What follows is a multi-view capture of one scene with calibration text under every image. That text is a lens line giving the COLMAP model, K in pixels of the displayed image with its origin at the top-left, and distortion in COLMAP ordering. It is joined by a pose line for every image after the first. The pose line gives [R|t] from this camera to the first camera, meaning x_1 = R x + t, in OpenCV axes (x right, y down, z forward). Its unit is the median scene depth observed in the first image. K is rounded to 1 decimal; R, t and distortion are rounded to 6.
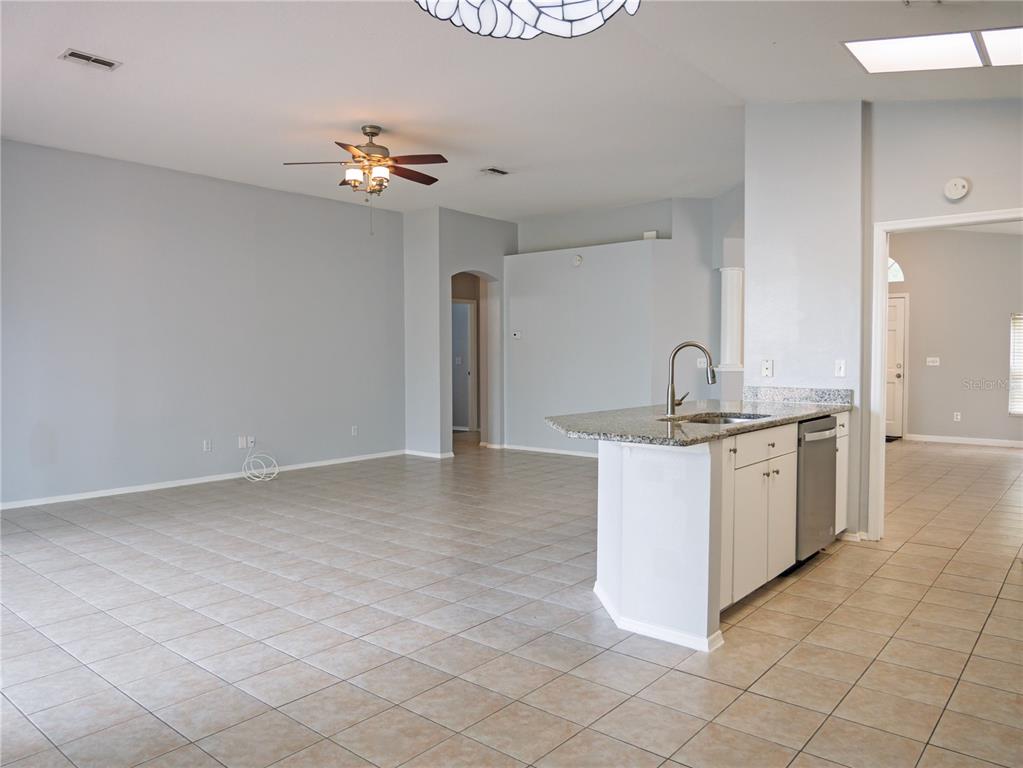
lens RADIAL K [[735.2, 0, 507.8], [0, 735.2, 385.2], [0, 0, 1]] dist [-0.055247, 0.029654]
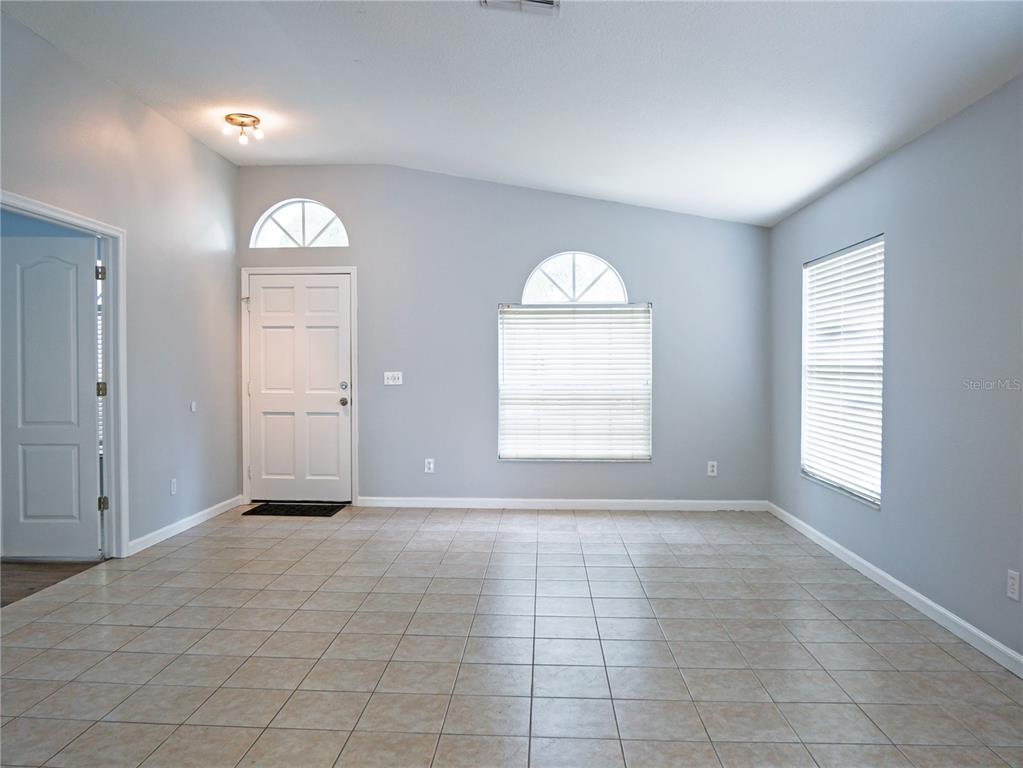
lens RADIAL K [[735.2, 0, 507.8], [0, 735.2, 385.2], [0, 0, 1]] dist [-0.055247, 0.029654]
pose [[0.794869, -0.012965, 0.606643, 0.620474], [0.022161, 0.999725, -0.007671, -0.043081], [-0.606377, 0.019541, 0.794937, 0.963672]]
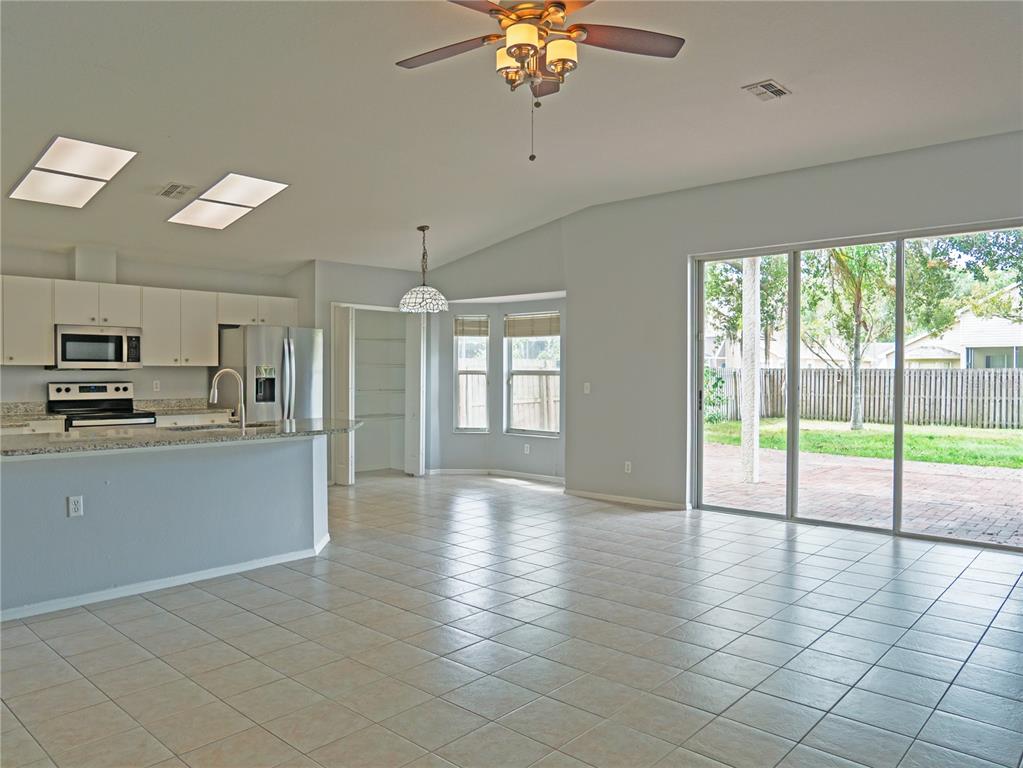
lens RADIAL K [[726.0, 0, 506.9], [0, 726.0, 383.9], [0, 0, 1]] dist [-0.057480, 0.035601]
pose [[-0.999259, -0.002321, 0.038418, -0.229512], [-0.000150, 0.998408, 0.056408, -0.088129], [-0.038488, 0.056360, -0.997668, 1.868785]]
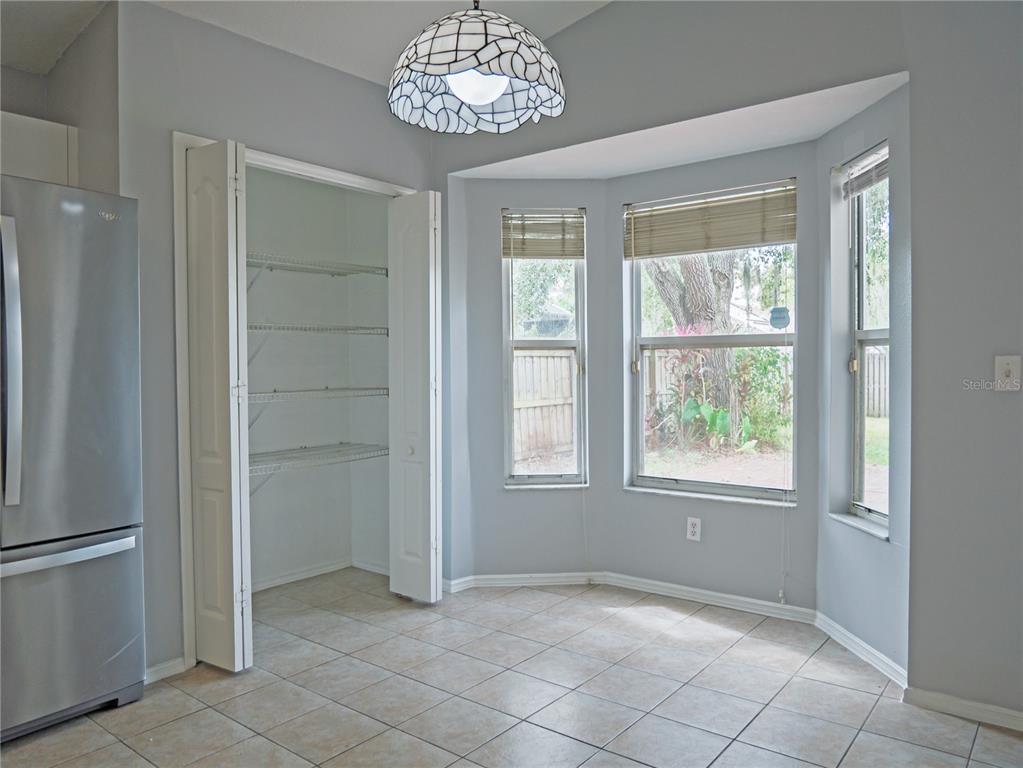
lens RADIAL K [[735.2, 0, 507.8], [0, 735.2, 385.2], [0, 0, 1]] dist [-0.055247, 0.029654]
pose [[-0.999518, 0.012064, -0.028609, 0.010404], [0.010202, 0.997874, 0.064368, -0.015454], [0.029325, 0.064046, -0.997516, 0.738044]]
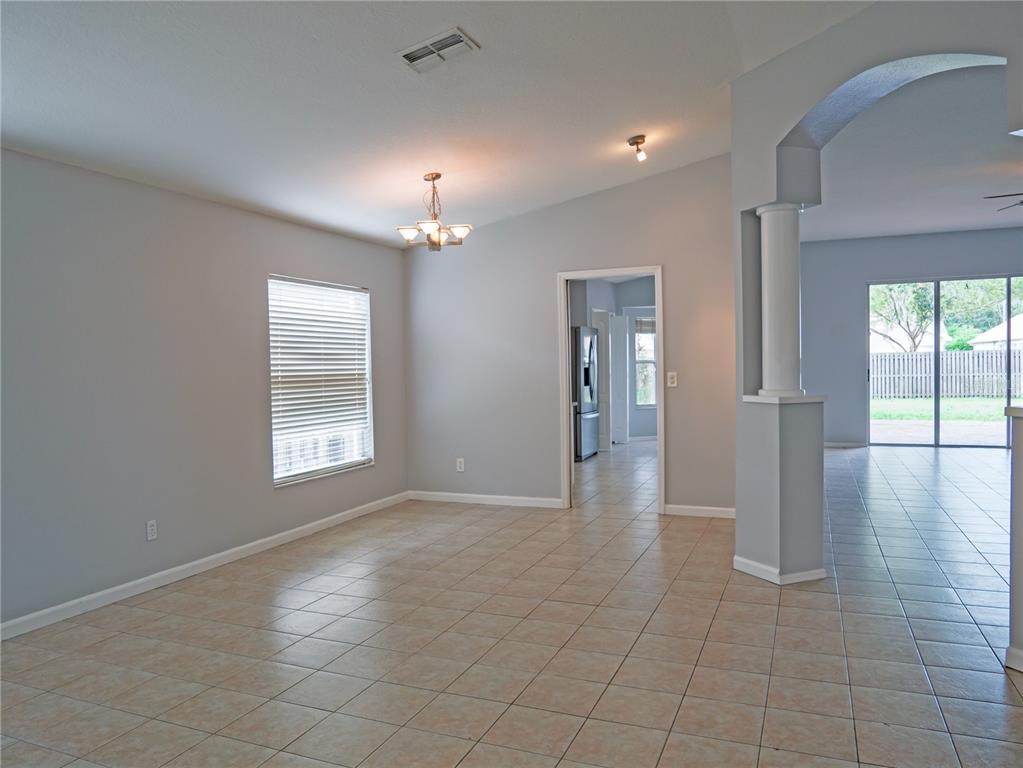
lens RADIAL K [[726.0, 0, 506.9], [0, 726.0, 383.9], [0, 0, 1]] dist [-0.057480, 0.035601]
pose [[-0.954512, 0.026729, -0.296972, 1.169465], [0.006882, 0.997684, 0.067676, -0.106658], [0.298093, 0.062554, -0.952485, 2.160599]]
